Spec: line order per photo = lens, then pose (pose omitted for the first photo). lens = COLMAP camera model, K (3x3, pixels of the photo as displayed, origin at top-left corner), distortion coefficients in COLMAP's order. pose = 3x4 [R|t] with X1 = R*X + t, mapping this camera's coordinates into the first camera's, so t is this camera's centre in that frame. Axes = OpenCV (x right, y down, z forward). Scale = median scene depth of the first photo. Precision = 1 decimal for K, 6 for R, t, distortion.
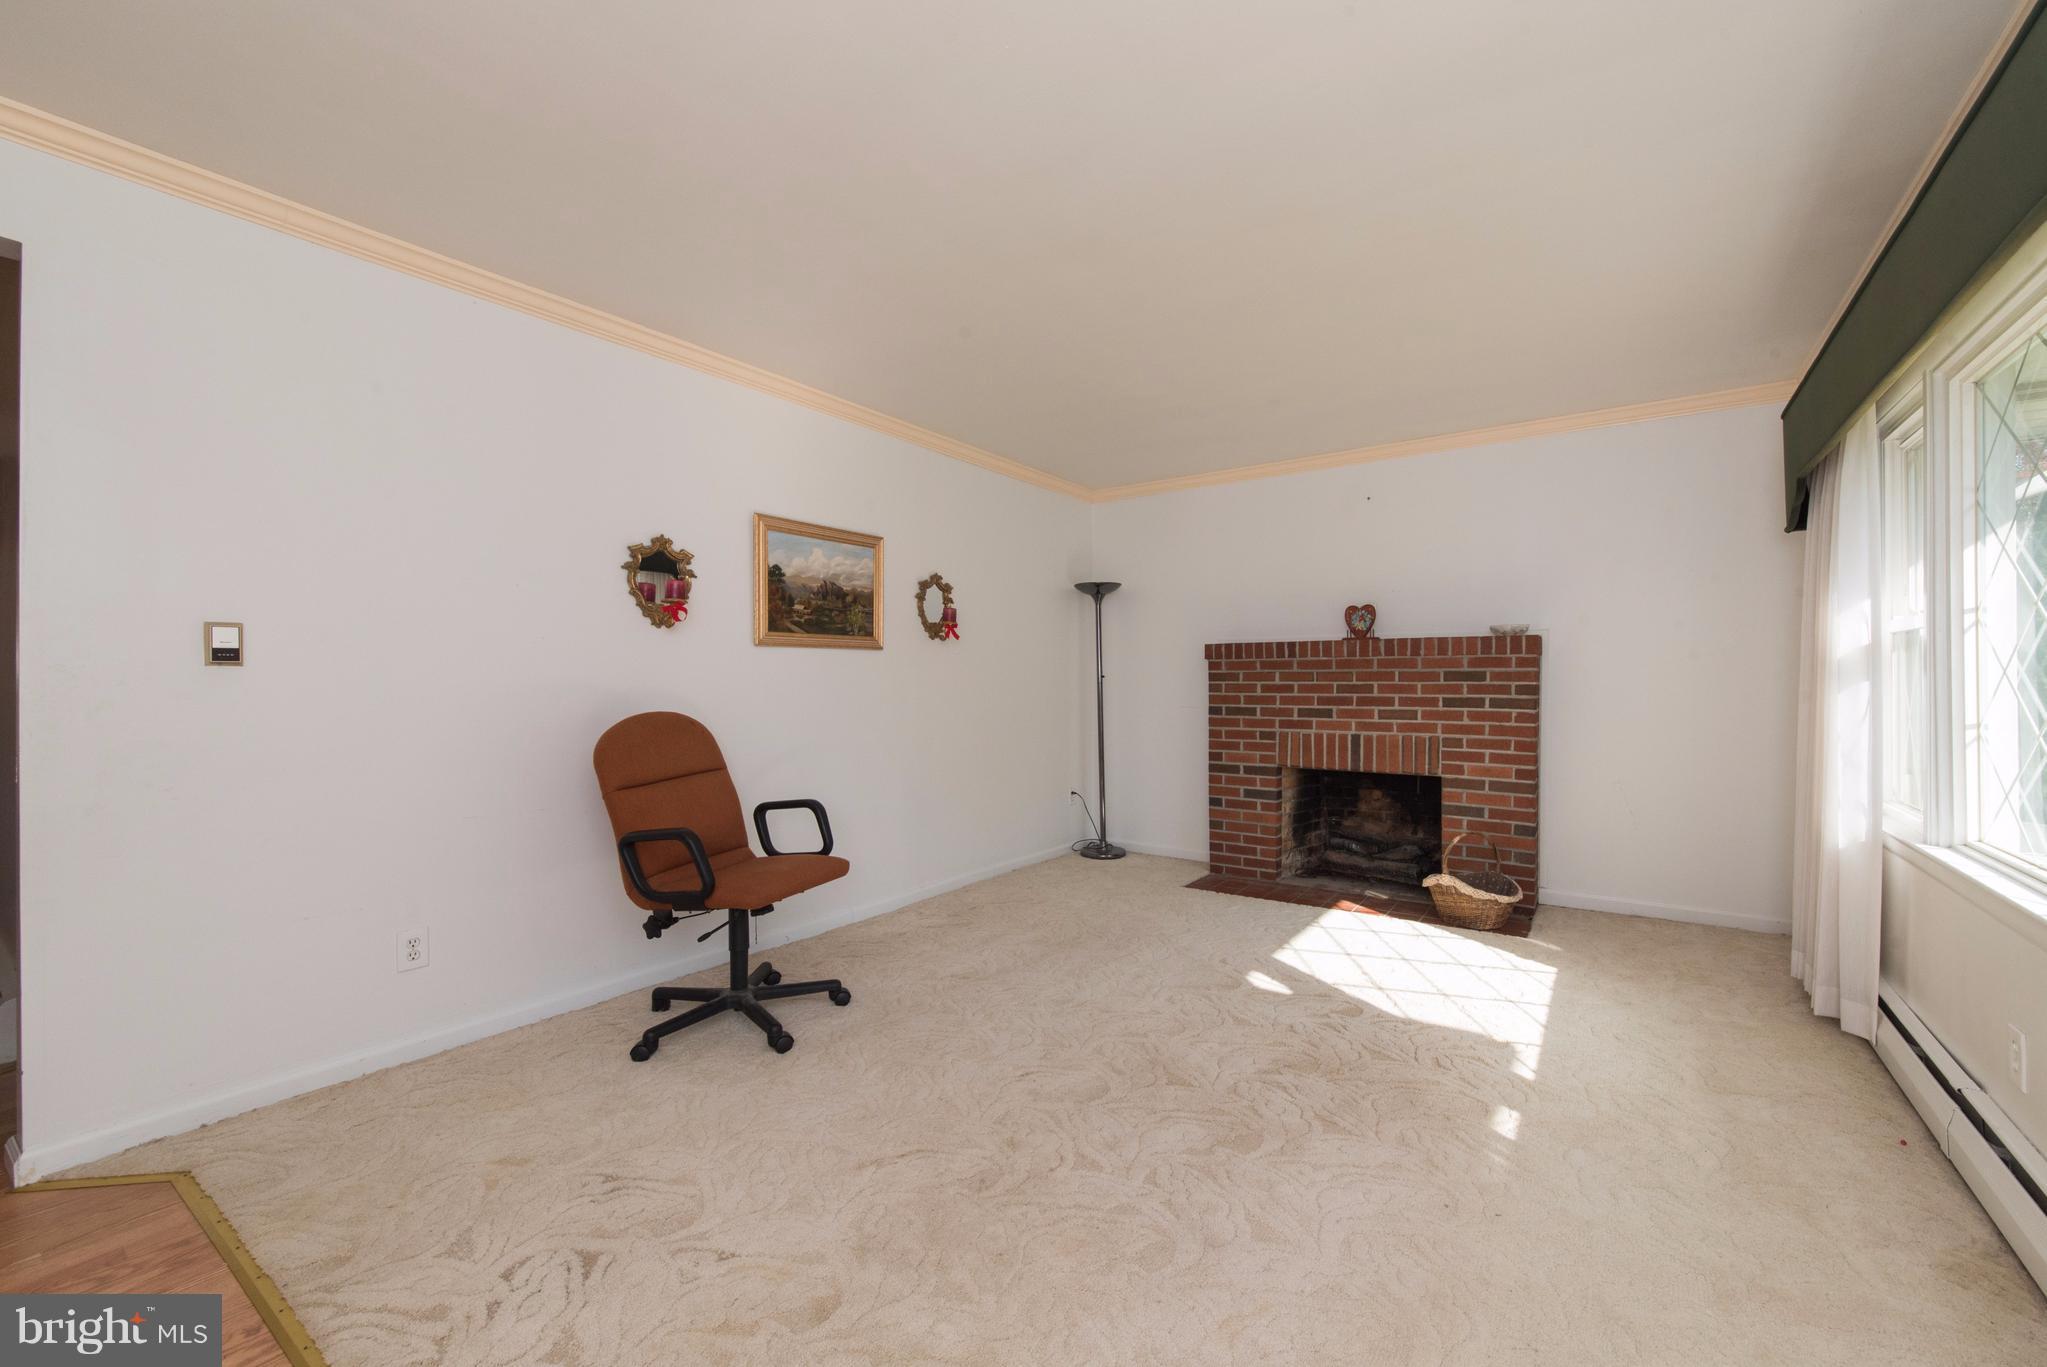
lens RADIAL K [[812.4, 0, 1023.5], [0, 812.4, 683.5], [0, 0, 1]] dist [0.000524, -0.000134]
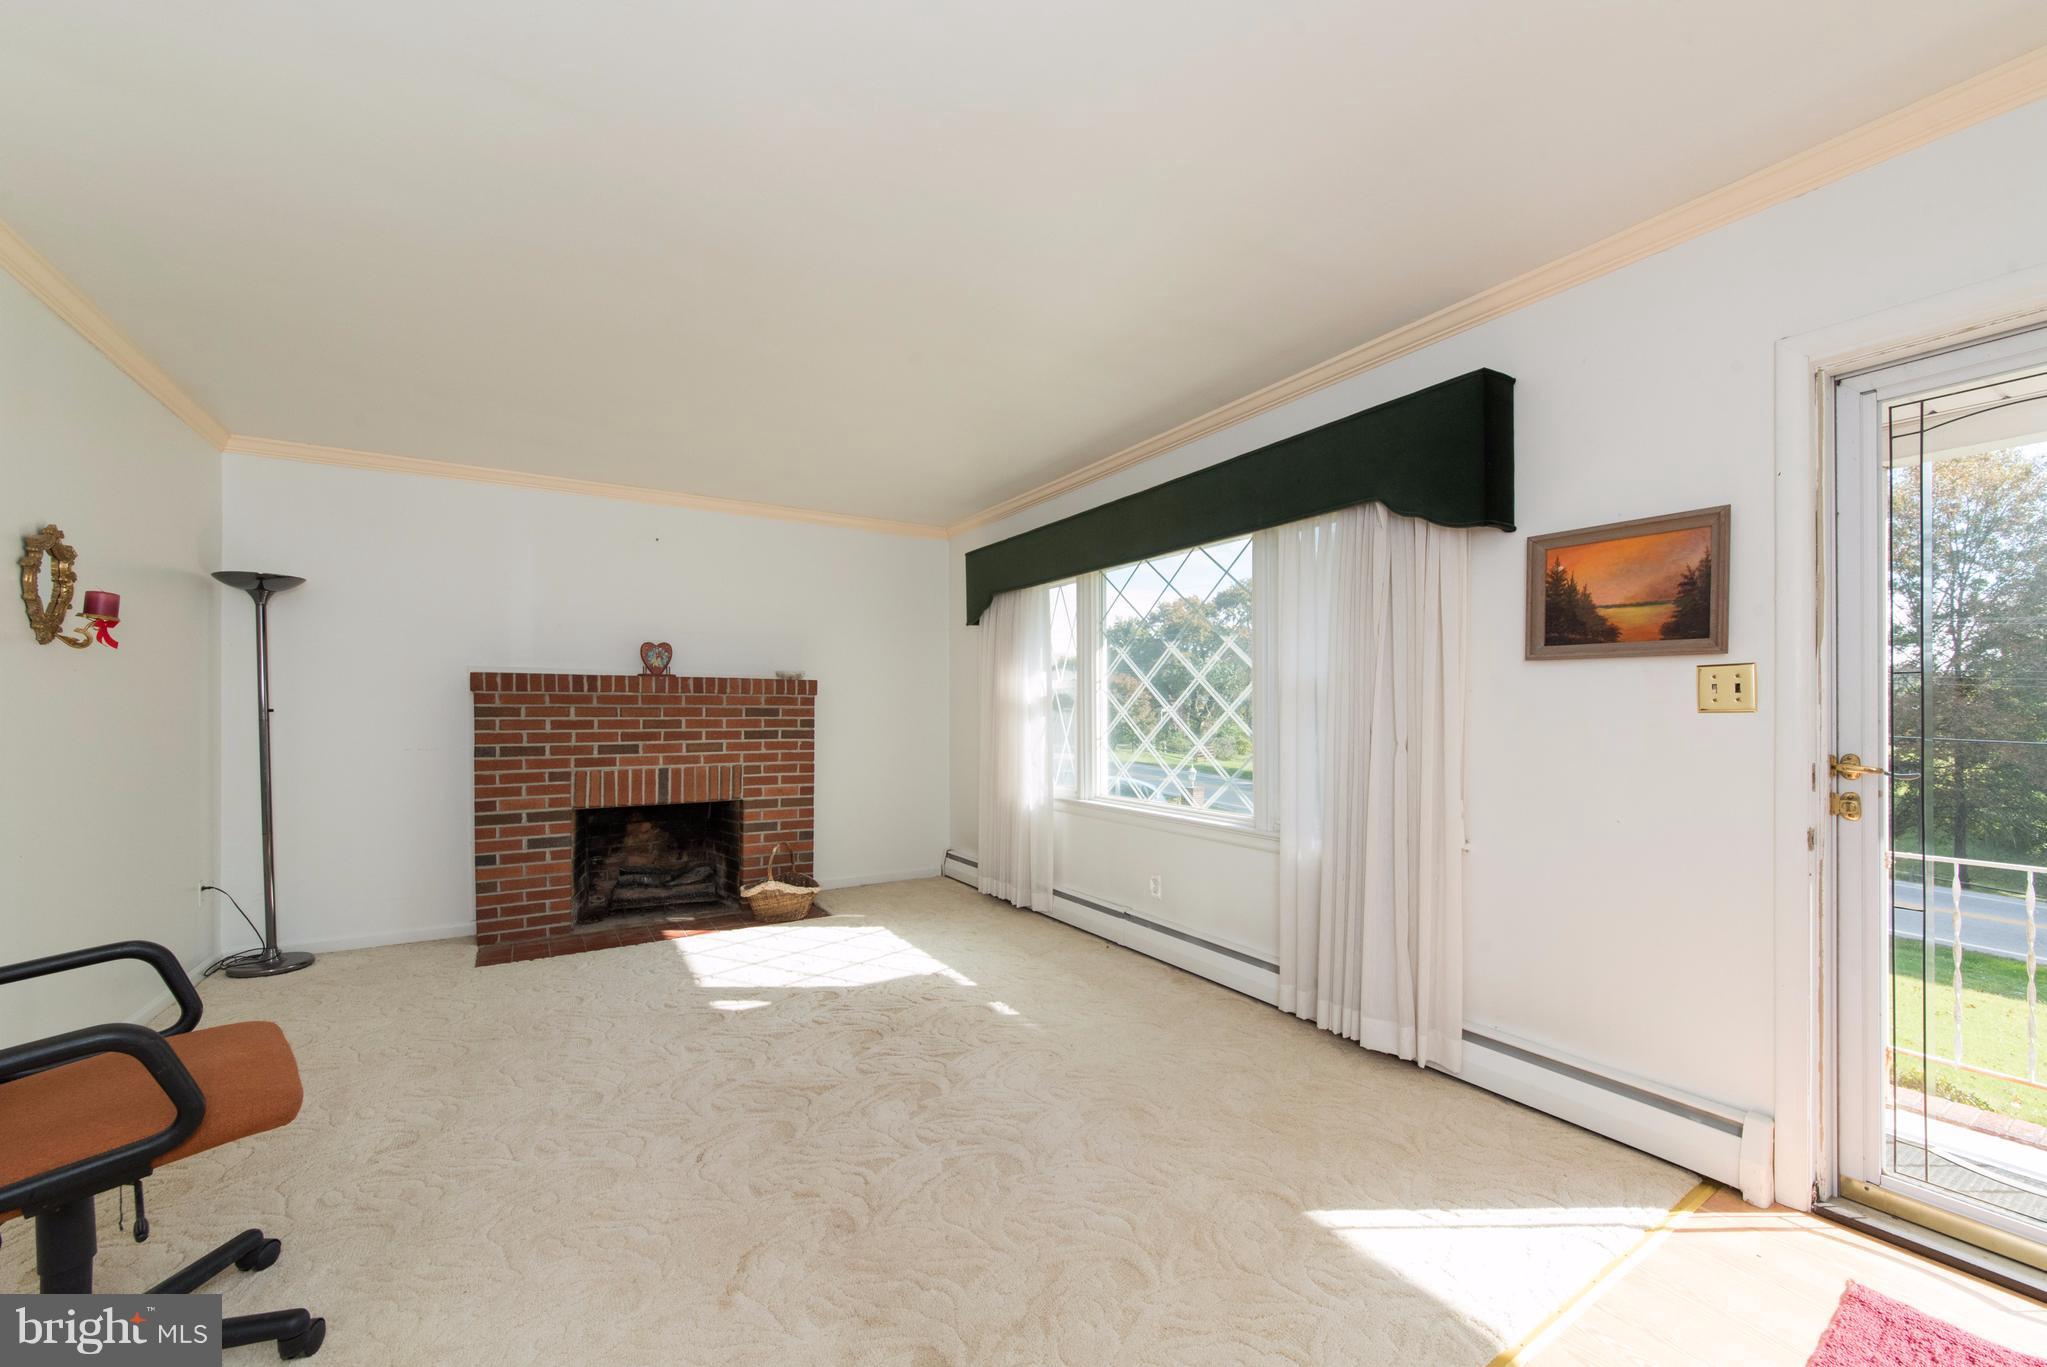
lens RADIAL K [[825.9, 0, 1029.7], [0, 825.9, 708.7], [0, 0, 1]] dist [-0.000664, -0.000461]
pose [[0.381902, 0.005389, 0.924187, -0.396439], [0.003016, 0.999970, -0.007077, -0.004377], [-0.924198, 0.005490, 0.381874, 0.175939]]
